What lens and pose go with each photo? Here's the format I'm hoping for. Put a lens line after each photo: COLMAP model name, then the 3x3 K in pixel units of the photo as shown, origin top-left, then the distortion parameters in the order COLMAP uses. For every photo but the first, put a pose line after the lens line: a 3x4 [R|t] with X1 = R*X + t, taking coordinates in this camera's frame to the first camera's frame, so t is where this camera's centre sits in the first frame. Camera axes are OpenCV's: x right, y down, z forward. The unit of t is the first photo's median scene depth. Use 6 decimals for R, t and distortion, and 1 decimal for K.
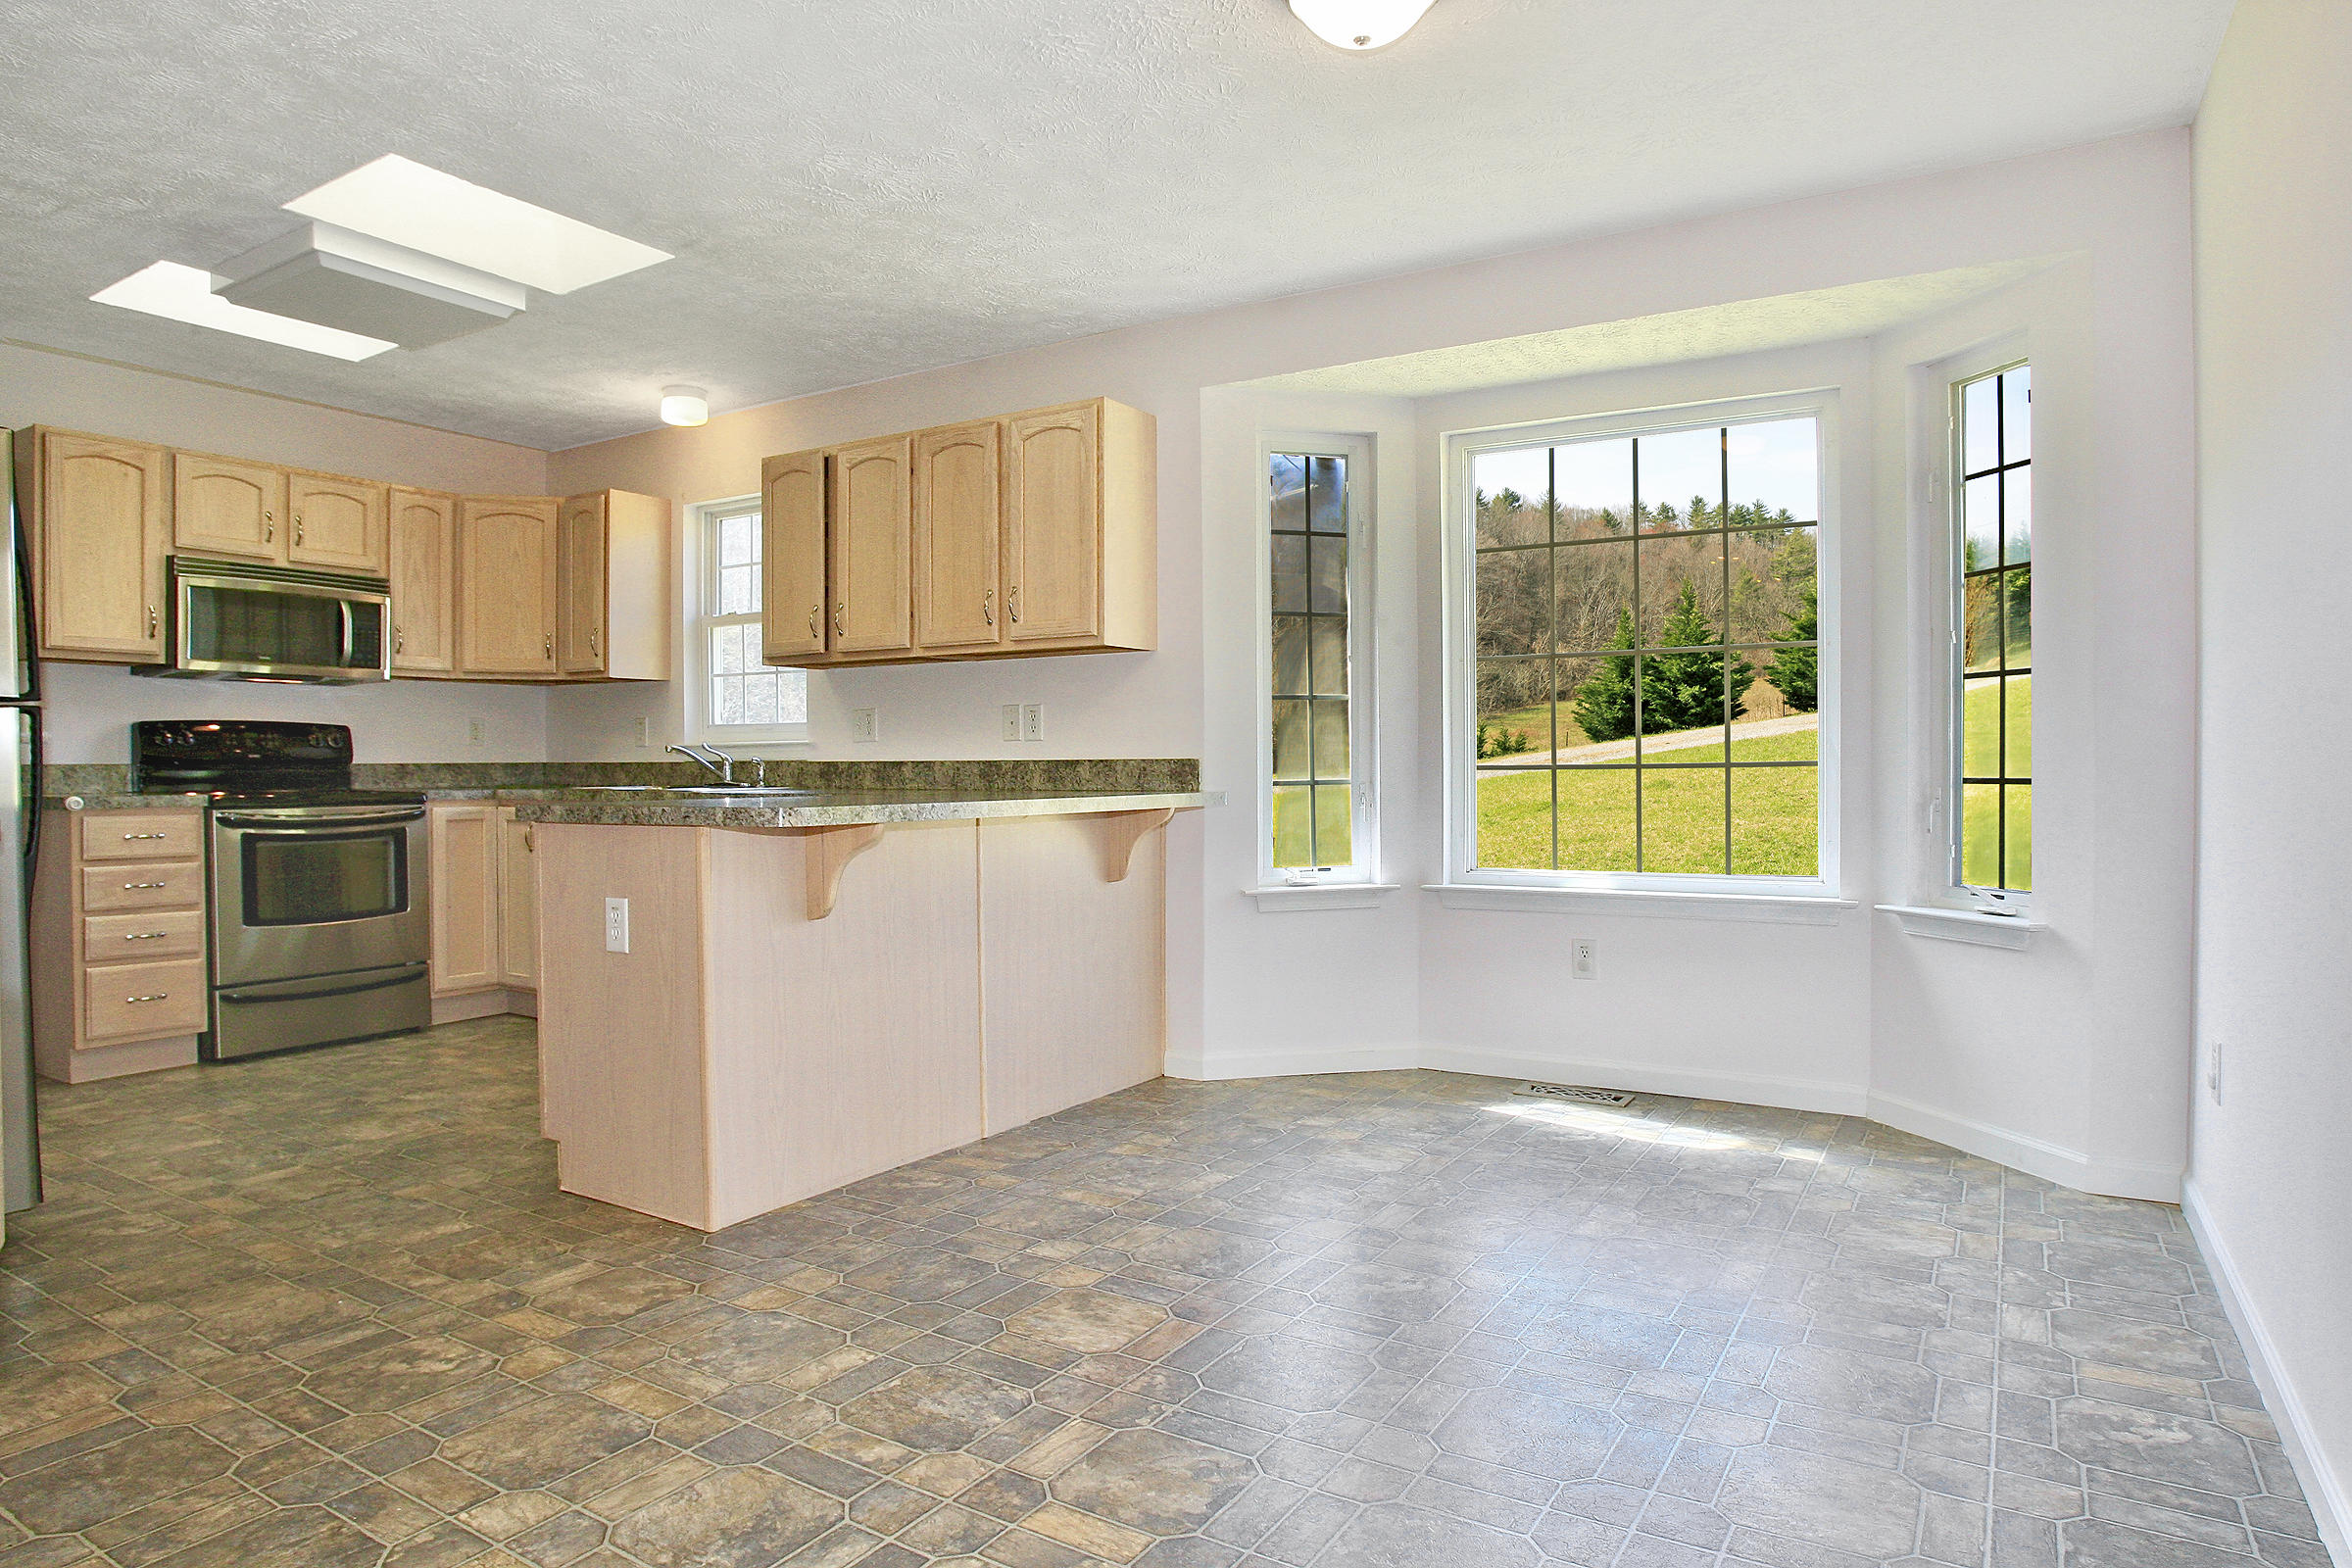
lens RADIAL K [[1354.9, 0, 1164.3], [0, 1354.9, 801.0], [0, 0, 1]] dist [-0.069101, 0.025862]
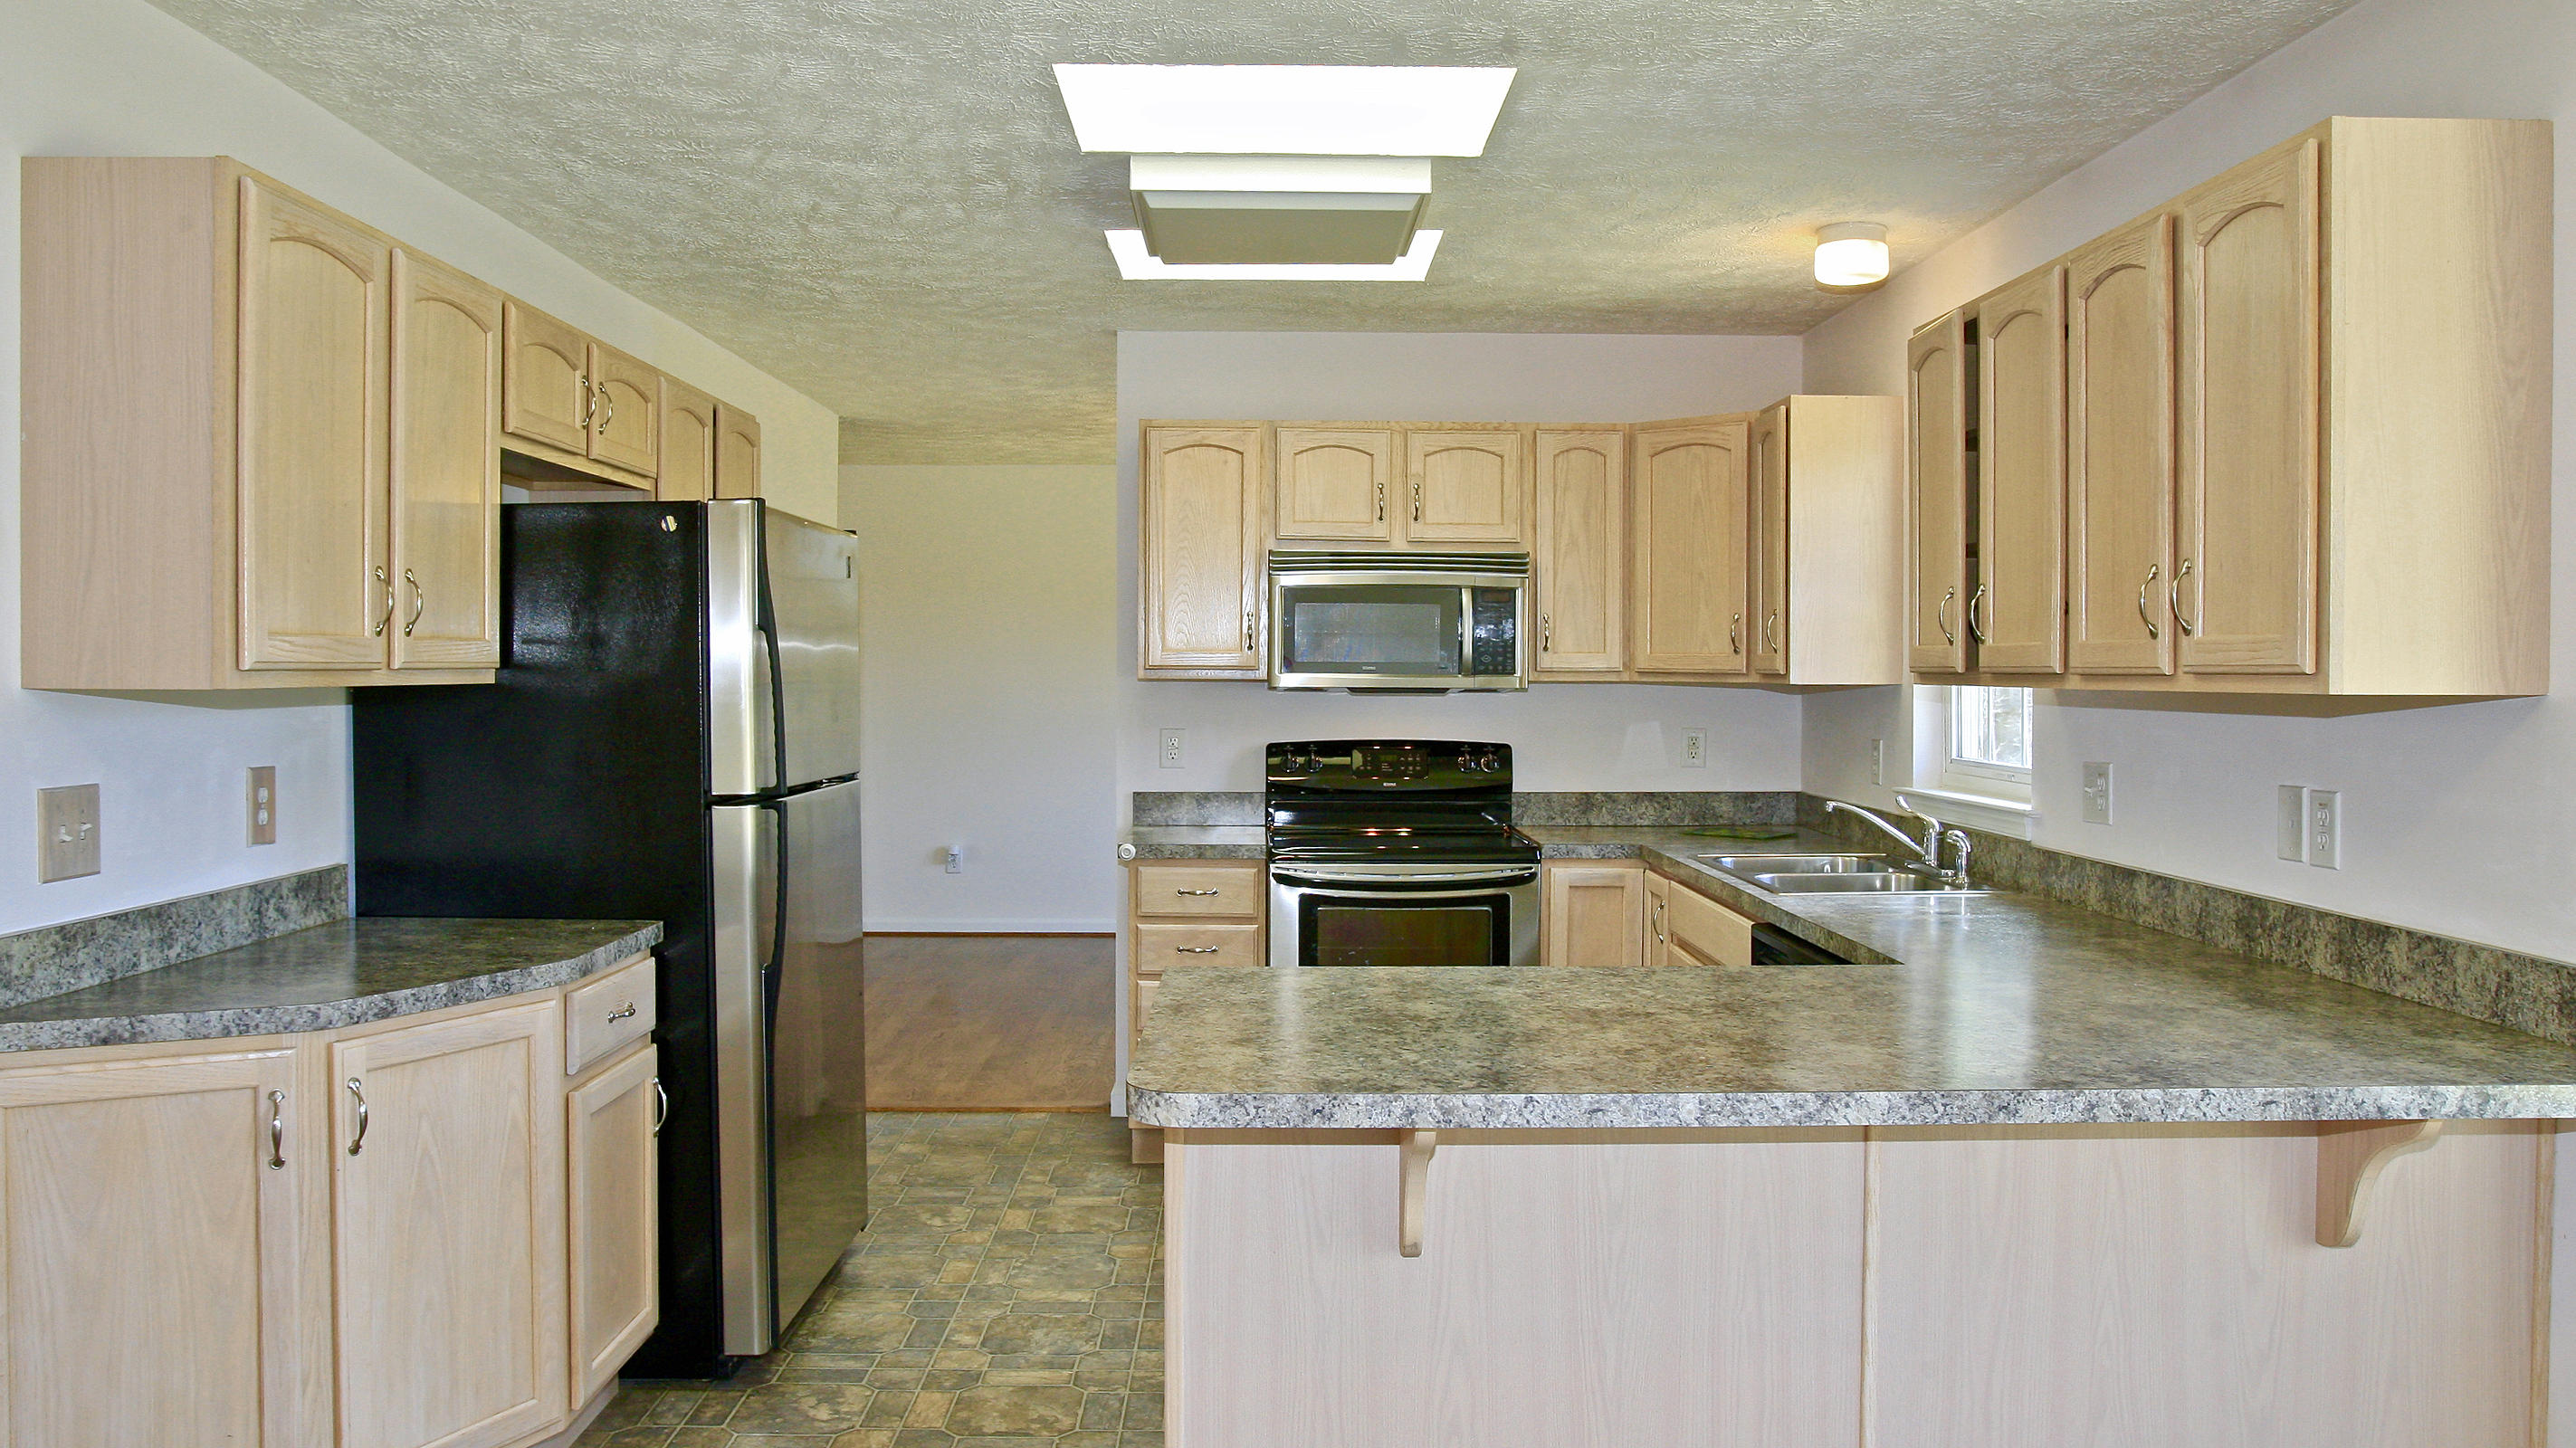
lens RADIAL K [[1855.8, 0, 1302.0], [0, 1855.8, 716.1], [0, 0, 1]] dist [-0.018159, -0.004320]
pose [[0.549013, 0.026971, -0.835379, 0.245120], [-0.030015, 0.999471, 0.012543, -0.097303], [0.835275, 0.018188, 0.549532, 0.368653]]
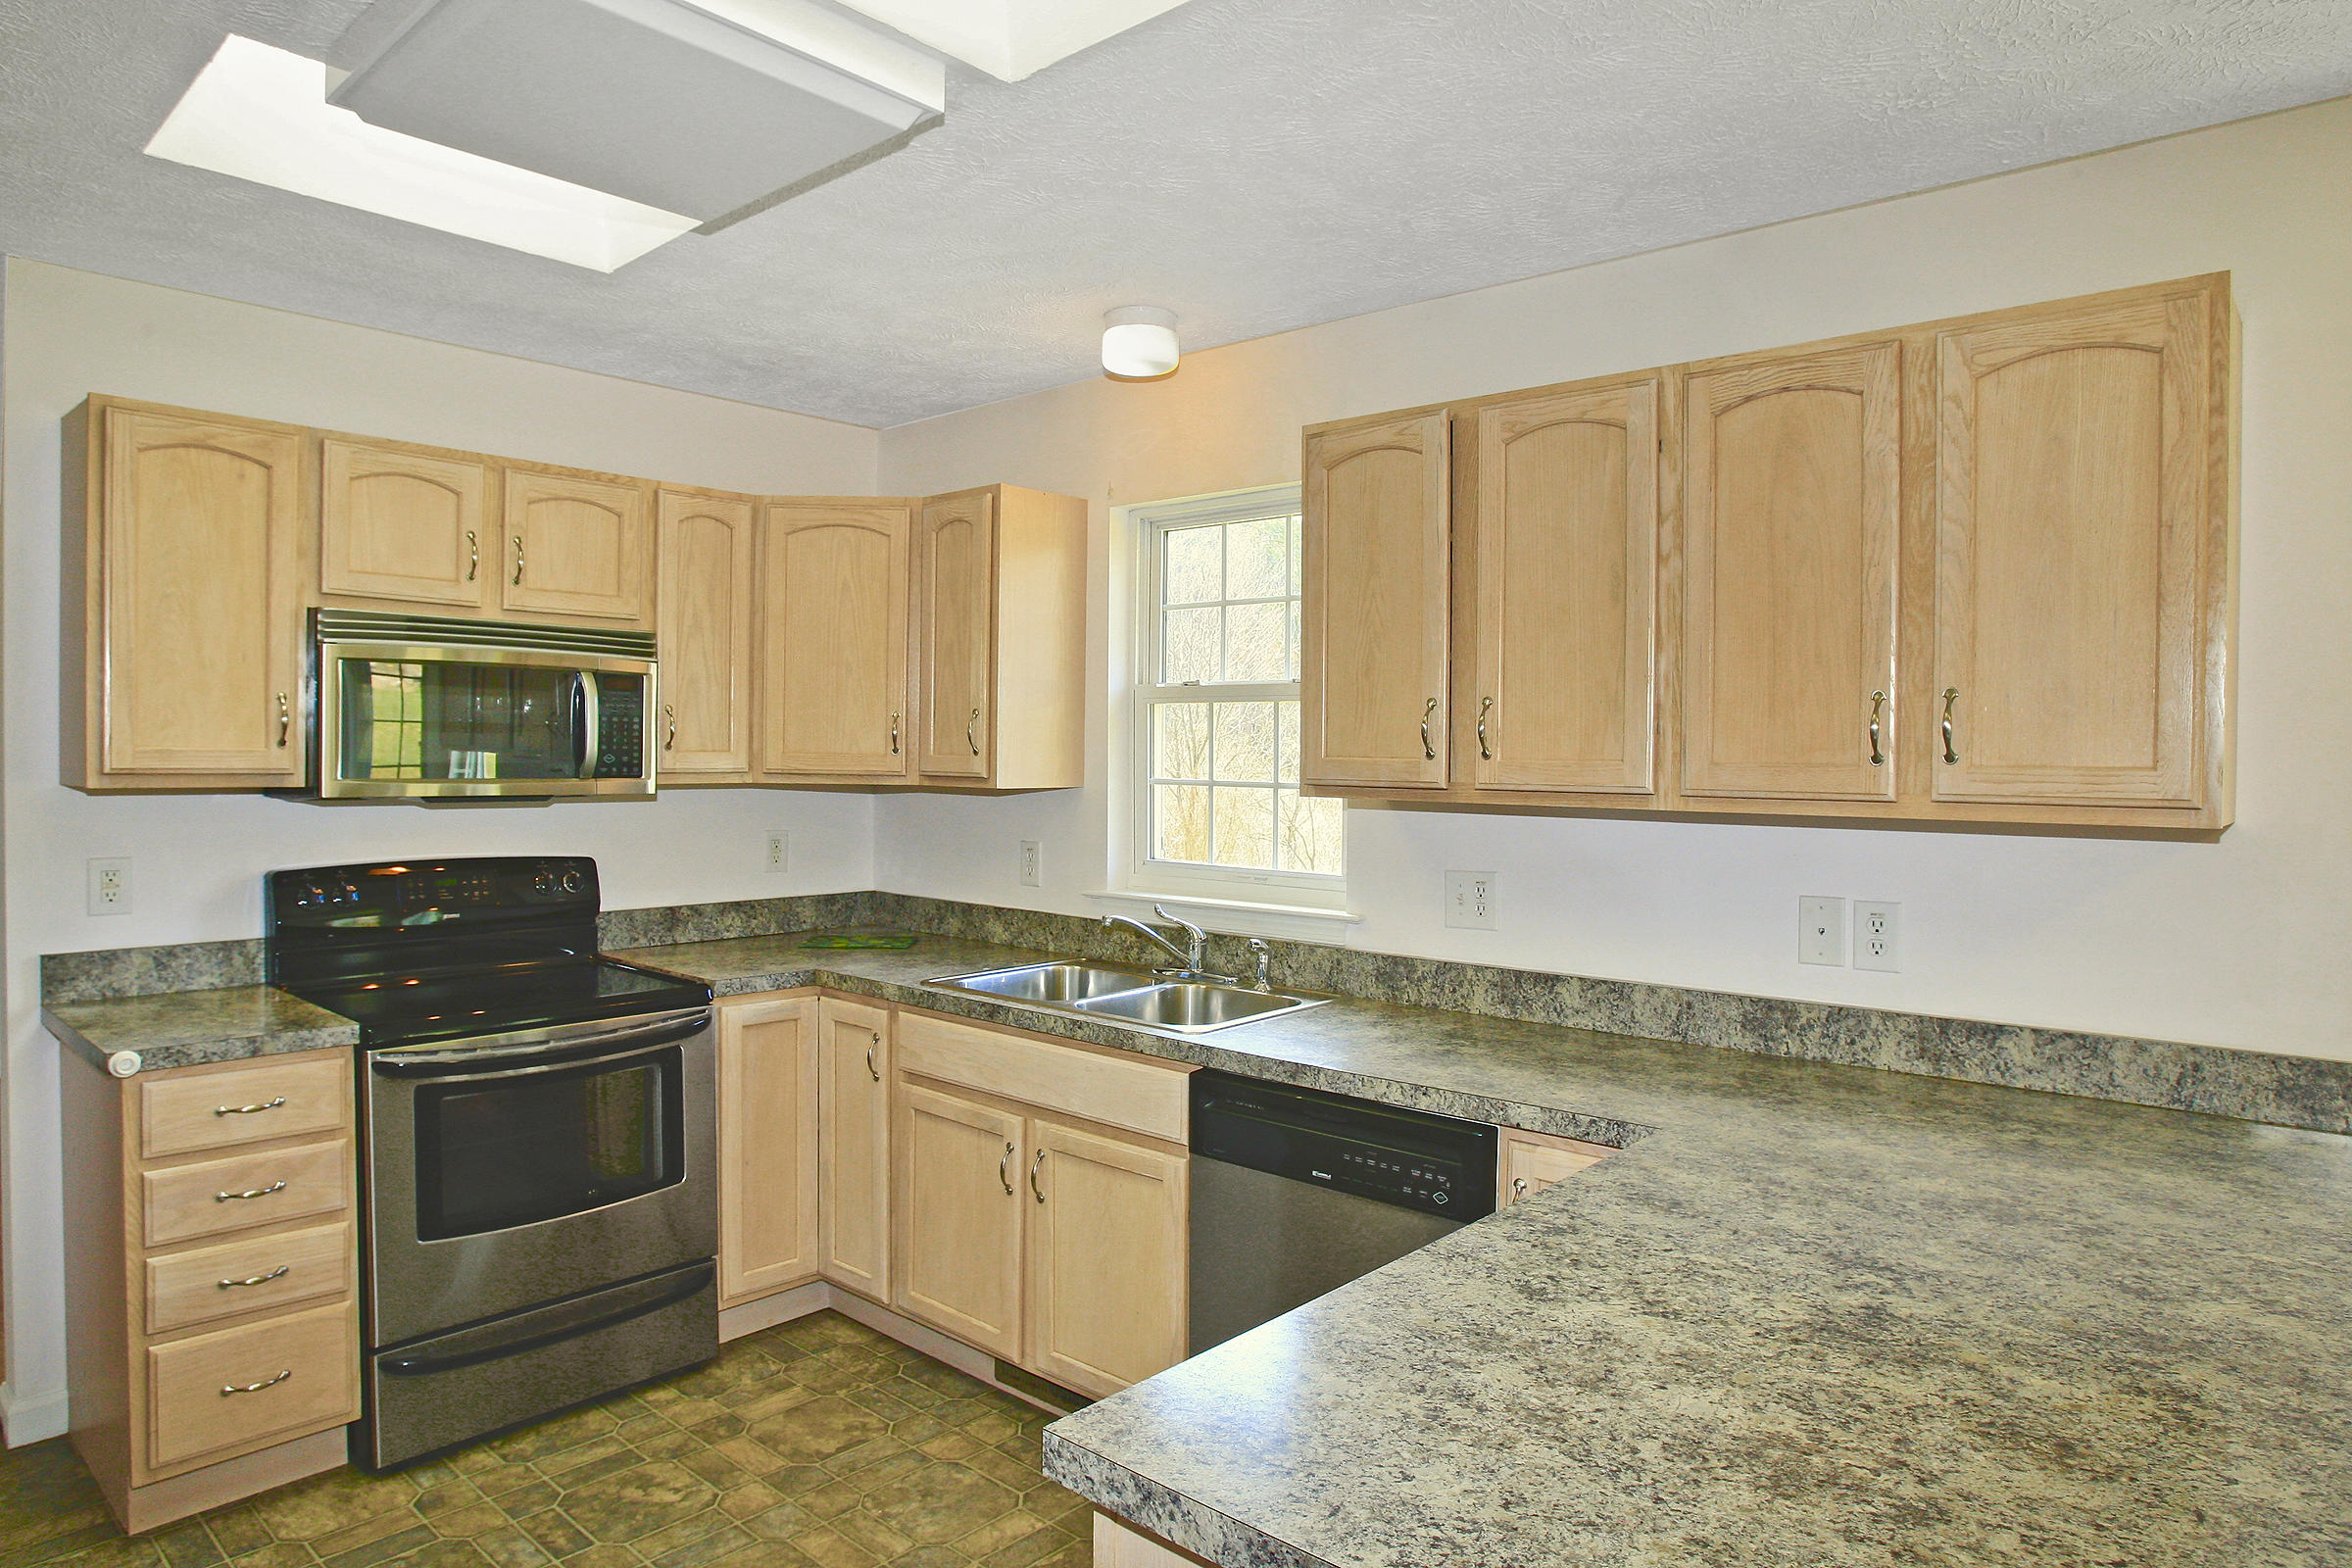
lens RADIAL K [[1354.9, 0, 1209.4], [0, 1354.9, 765.3], [0, 0, 1]] dist [-0.069101, 0.025862]
pose [[0.992185, 0.005029, -0.124675, -0.280873], [-0.006806, 0.999881, -0.013835, -0.111908], [0.124591, 0.014575, 0.992101, 0.462615]]
